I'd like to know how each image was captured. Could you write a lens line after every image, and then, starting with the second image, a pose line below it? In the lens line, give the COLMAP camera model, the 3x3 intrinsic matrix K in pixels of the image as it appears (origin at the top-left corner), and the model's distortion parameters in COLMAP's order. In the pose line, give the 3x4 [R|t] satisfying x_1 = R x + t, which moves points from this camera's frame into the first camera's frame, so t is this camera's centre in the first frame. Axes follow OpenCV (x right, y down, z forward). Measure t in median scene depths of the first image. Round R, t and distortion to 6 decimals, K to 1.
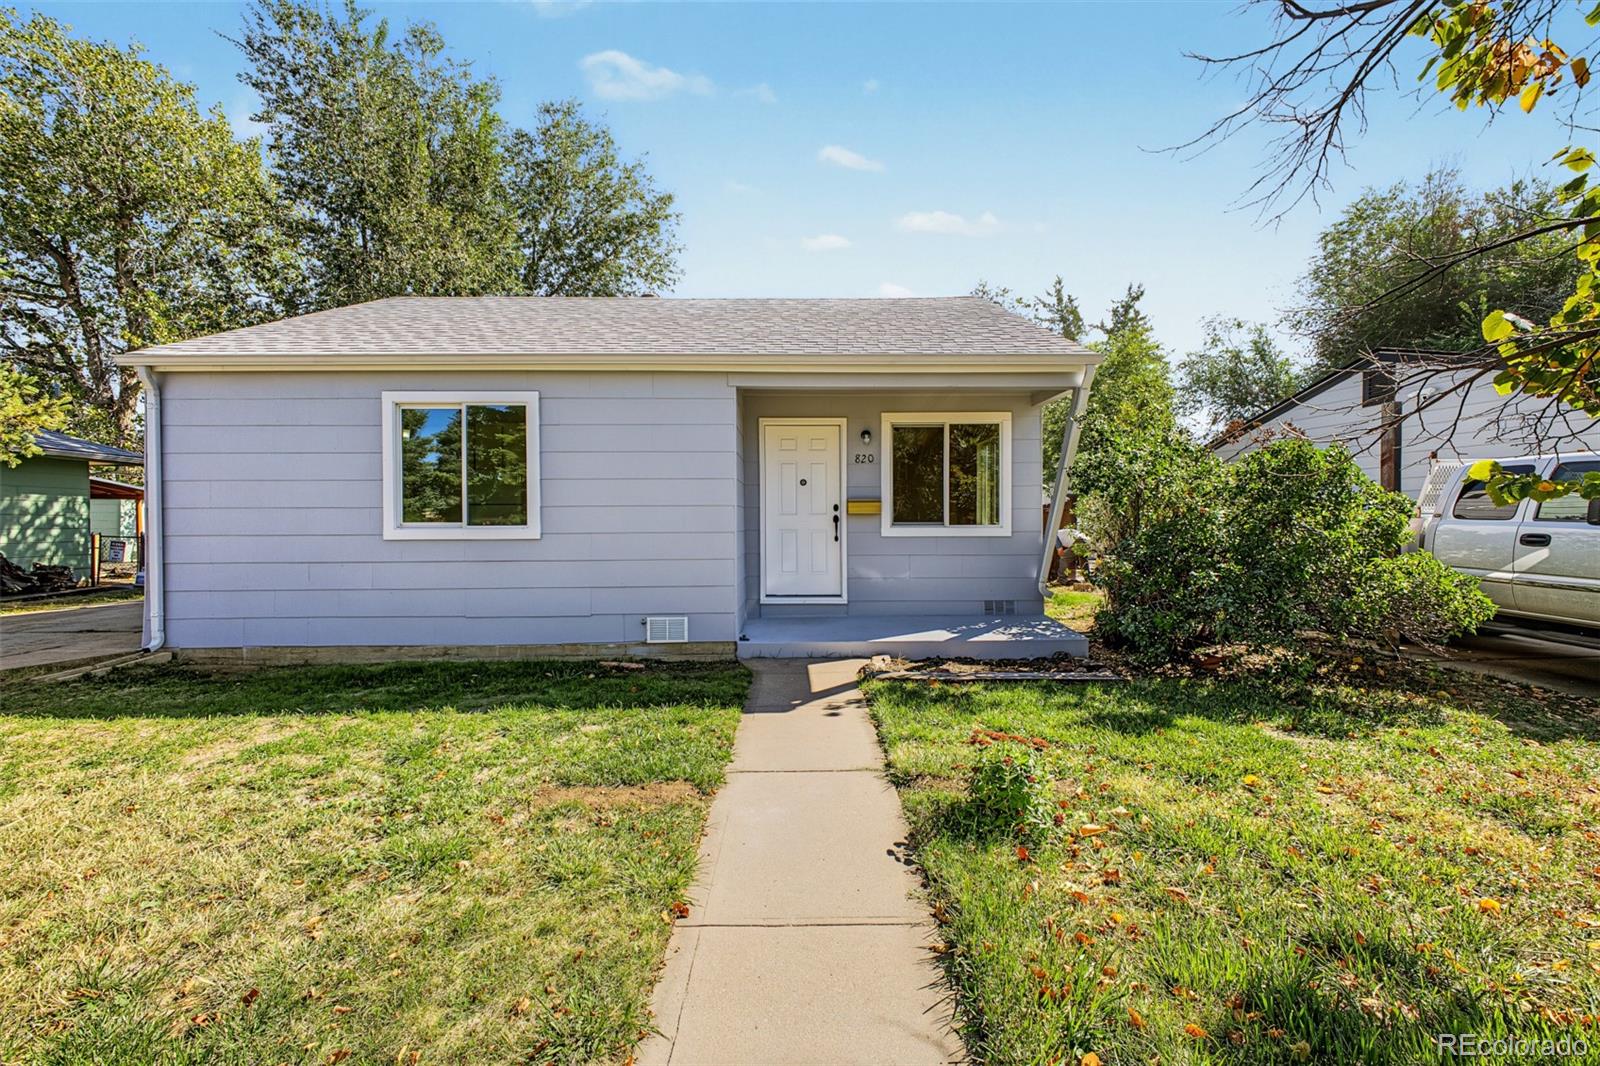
lens RADIAL K [[630.6, 0, 800.3], [0, 630.6, 526.7], [0, 0, 1]] dist [0.022686, -0.007873]
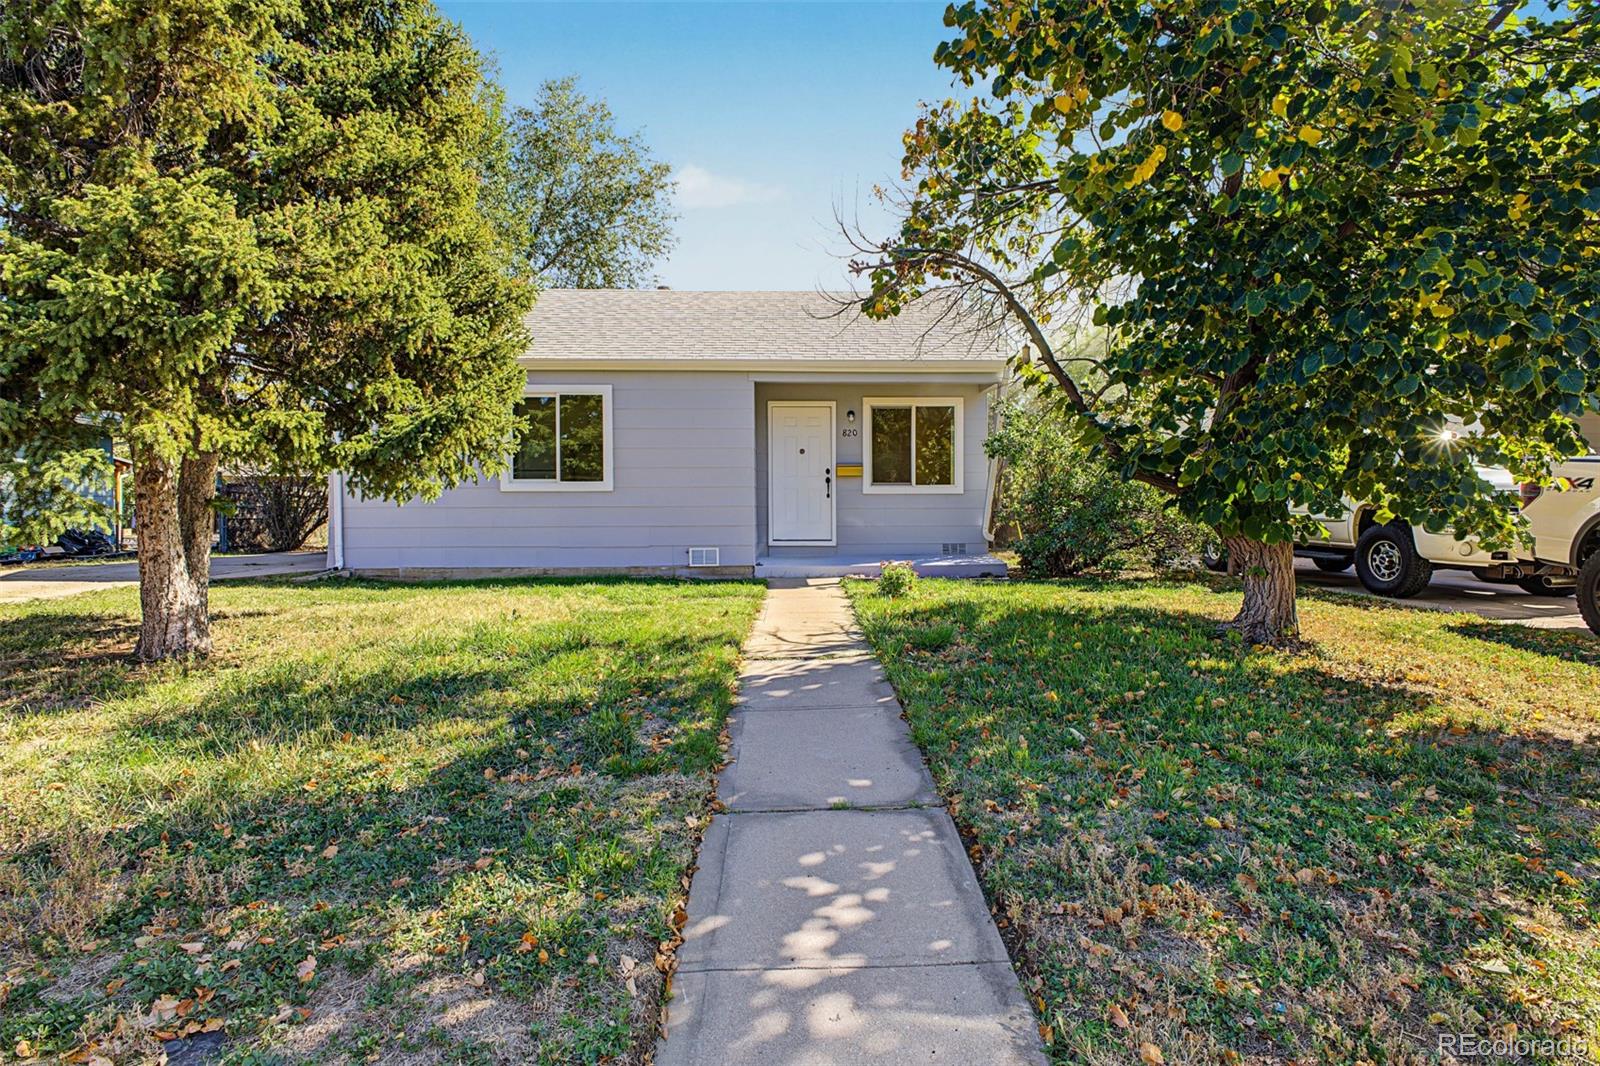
lens RADIAL K [[870.2, 0, 800.1], [0, 870.2, 514.0], [0, 0, 1]] dist [0.046382, -0.000050]
pose [[0.999995, 0.000330, 0.003057, -0.004807], [-0.000292, 0.999925, -0.012222, 0.078913], [-0.003061, 0.012221, 0.999921, -0.772115]]
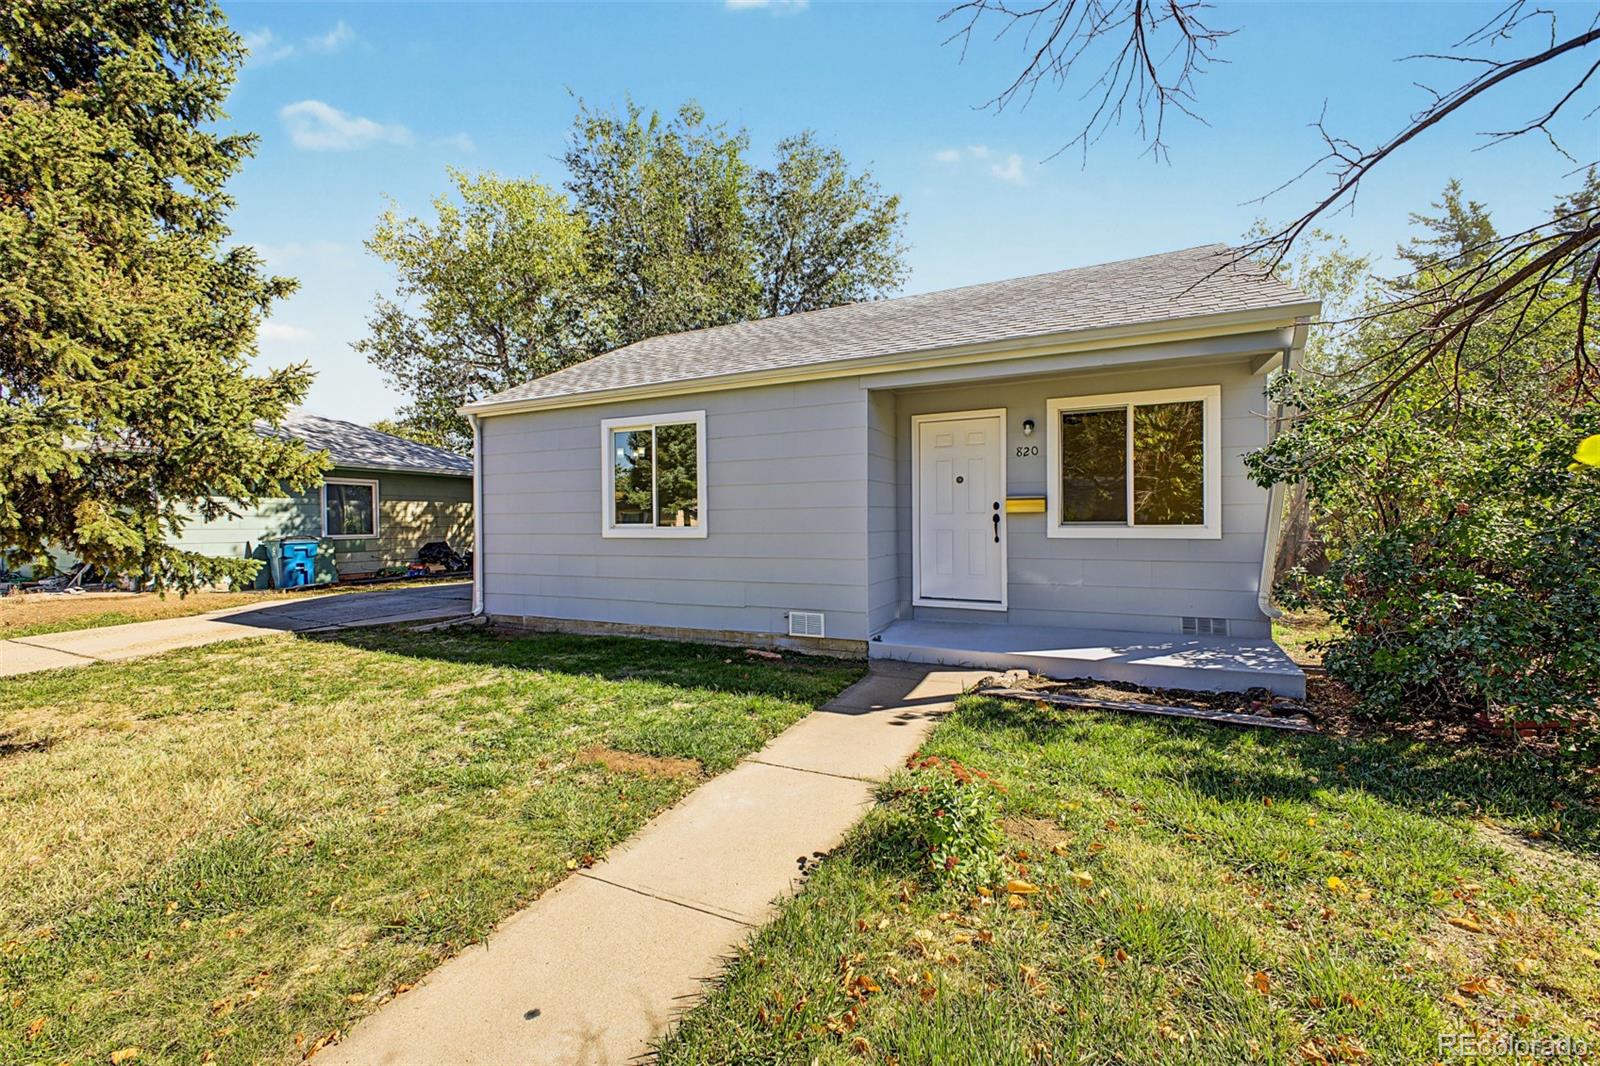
lens RADIAL K [[637.1, 0, 799.8], [0, 637.1, 520.2], [0, 0, 1]] dist [0.024131, -0.006778]
pose [[0.900648, -0.003627, -0.434535, 0.207184], [0.001447, 0.999985, -0.005348, -0.004990], [0.434548, 0.004188, 0.900639, 0.032005]]
